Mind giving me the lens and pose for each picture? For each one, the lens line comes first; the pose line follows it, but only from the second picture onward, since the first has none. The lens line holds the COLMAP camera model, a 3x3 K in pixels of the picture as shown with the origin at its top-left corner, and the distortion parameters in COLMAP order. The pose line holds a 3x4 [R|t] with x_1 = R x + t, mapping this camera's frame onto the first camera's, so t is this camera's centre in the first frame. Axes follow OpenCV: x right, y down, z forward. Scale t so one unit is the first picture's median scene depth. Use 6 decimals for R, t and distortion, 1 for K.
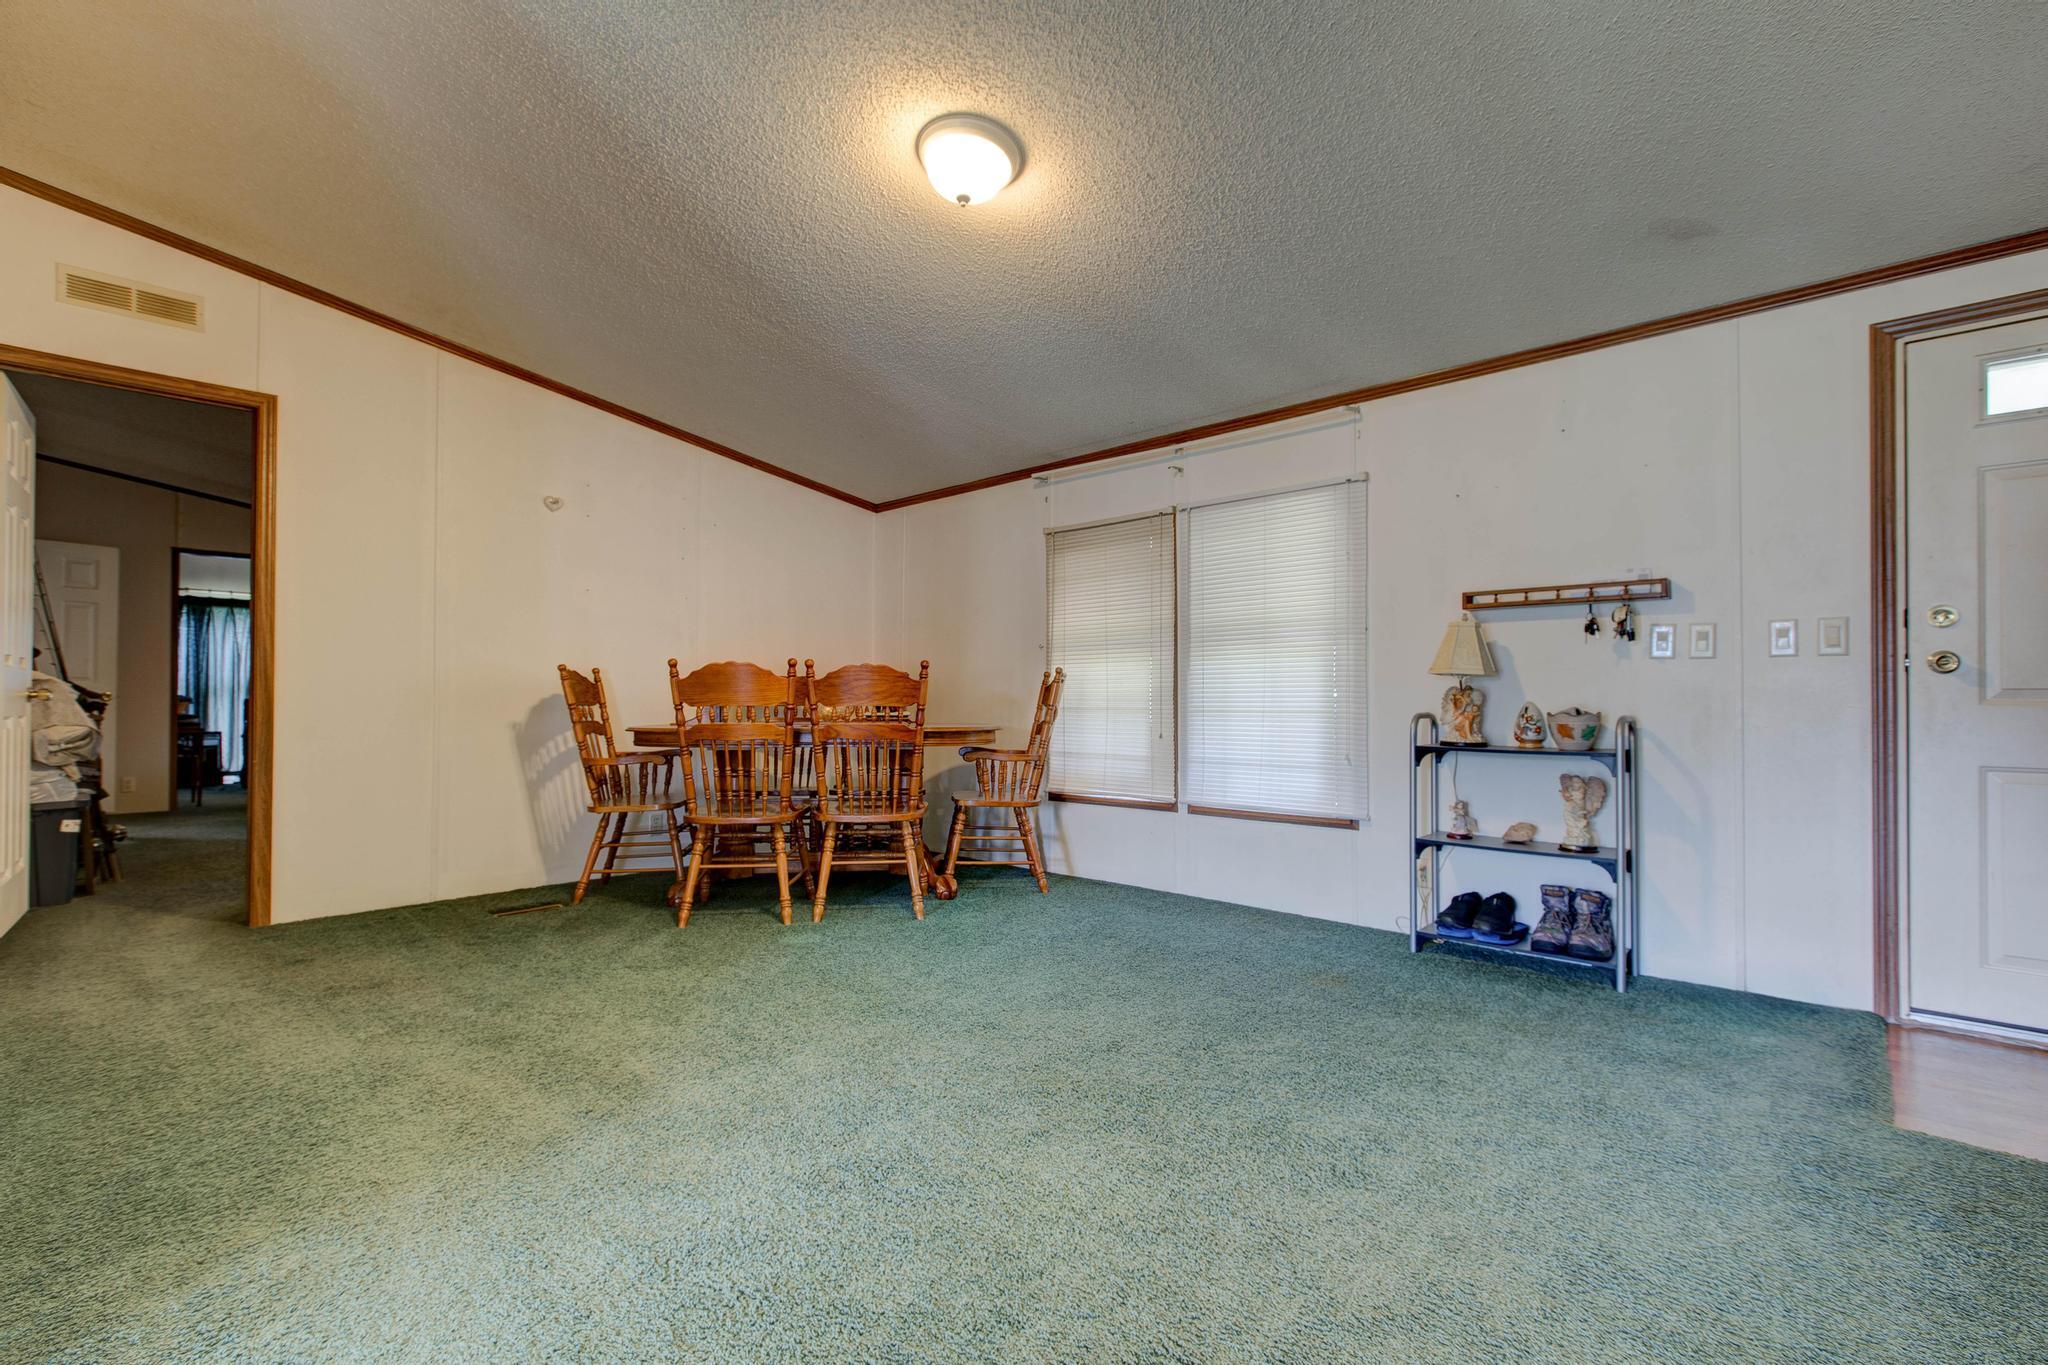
lens RADIAL K [[924.9, 0, 1021.4], [0, 924.9, 689.9], [0, 0, 1]] dist [0.003932, -0.001431]
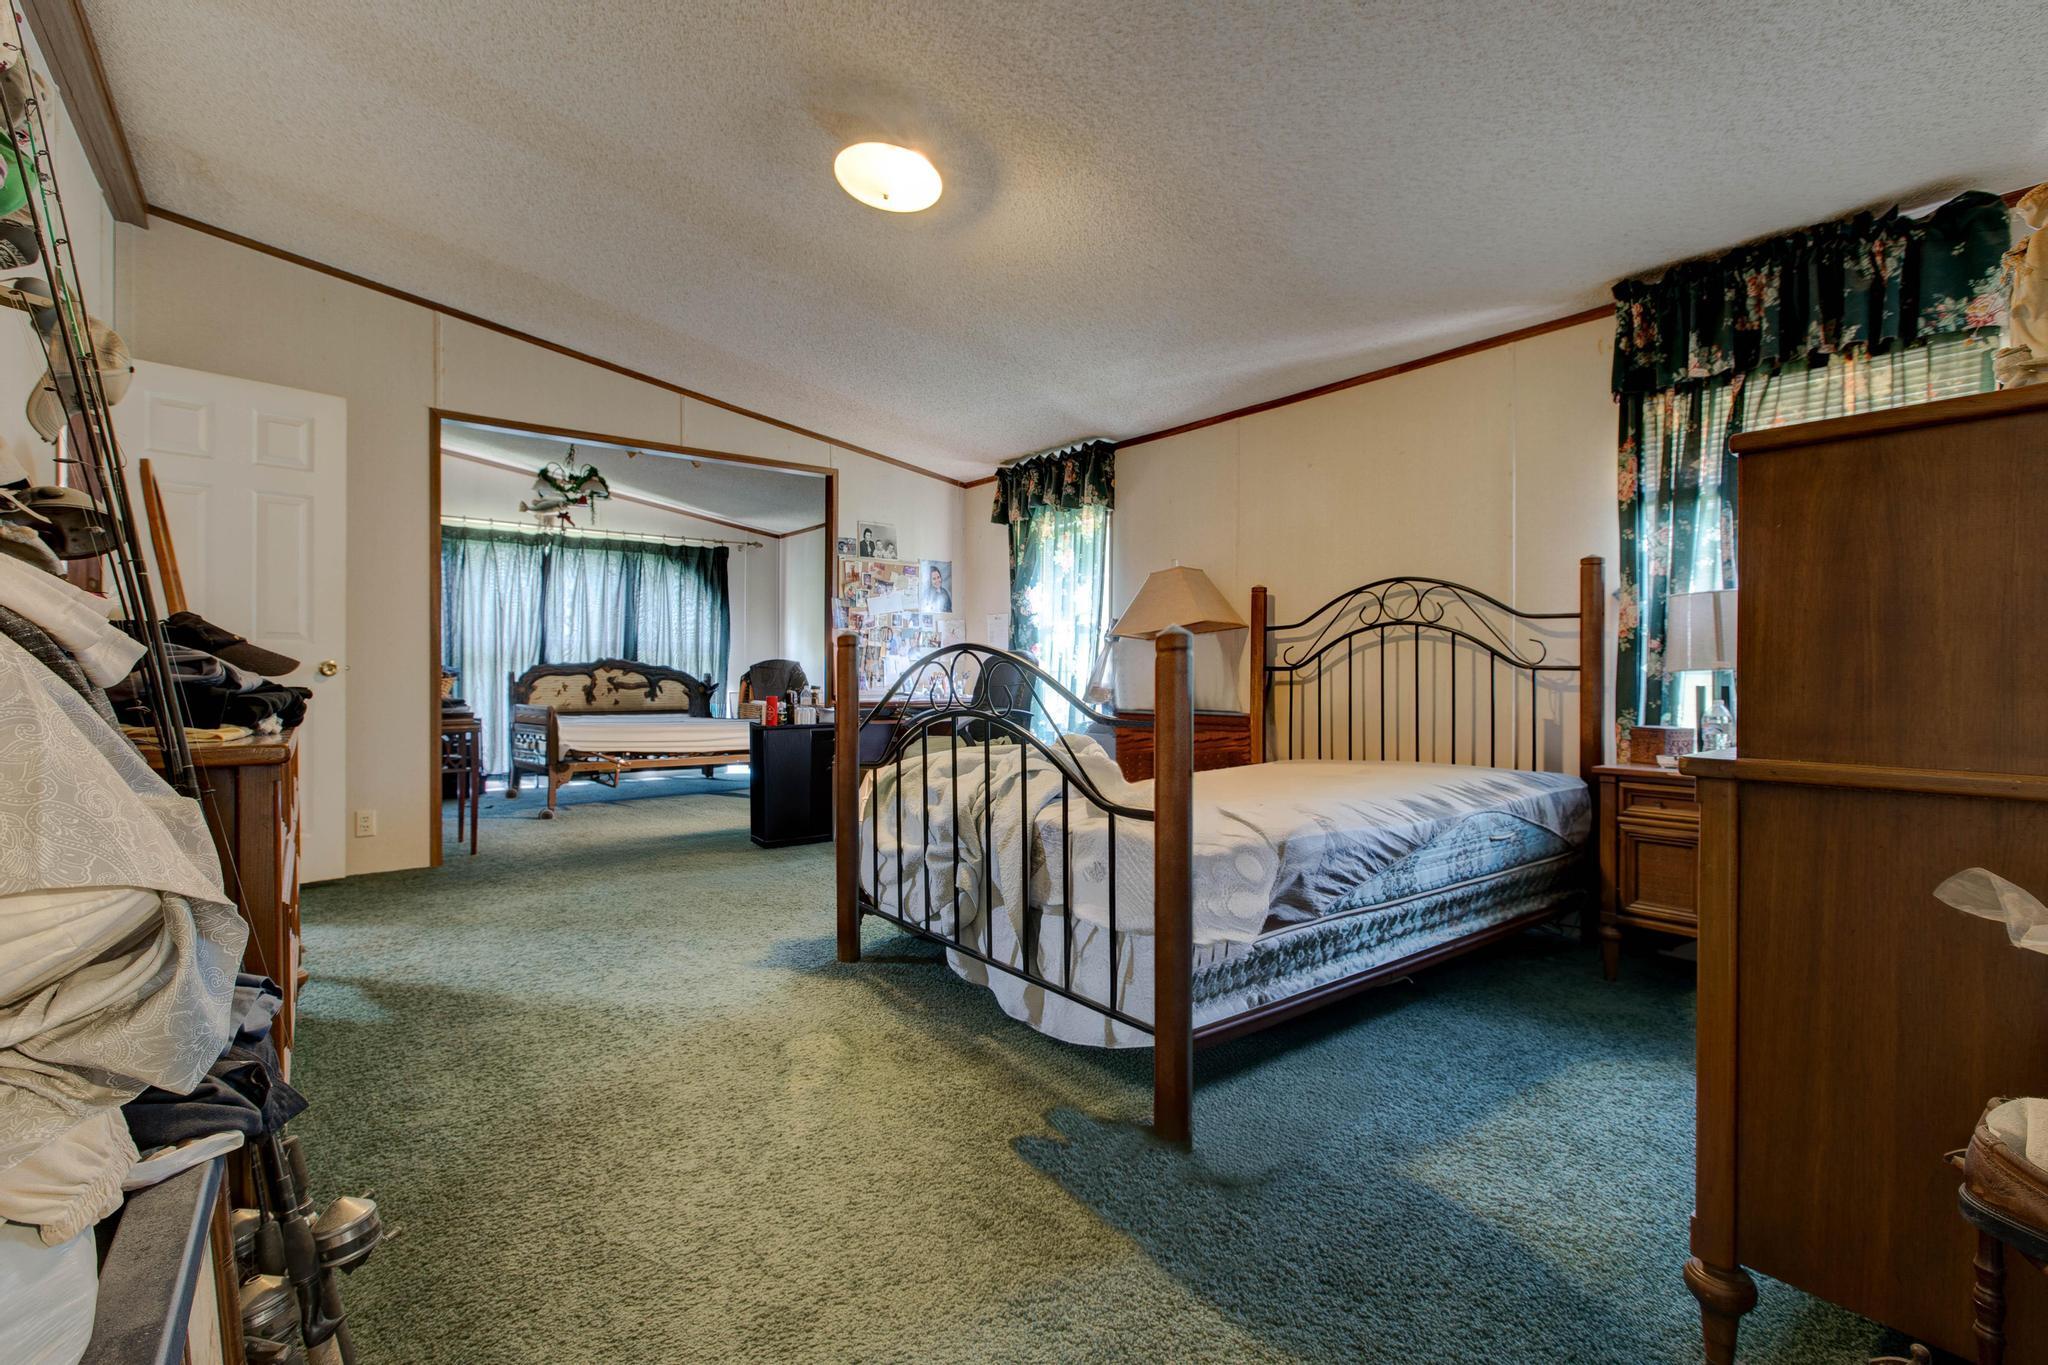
lens RADIAL K [[924.9, 0, 1026.5], [0, 924.9, 675.0], [0, 0, 1]] dist [0.003932, -0.001431]
pose [[0.990044, -0.000267, -0.140755, -0.360618], [0.002185, 0.999907, 0.013474, 0.003084], [0.140739, -0.013648, 0.989953, 0.370615]]
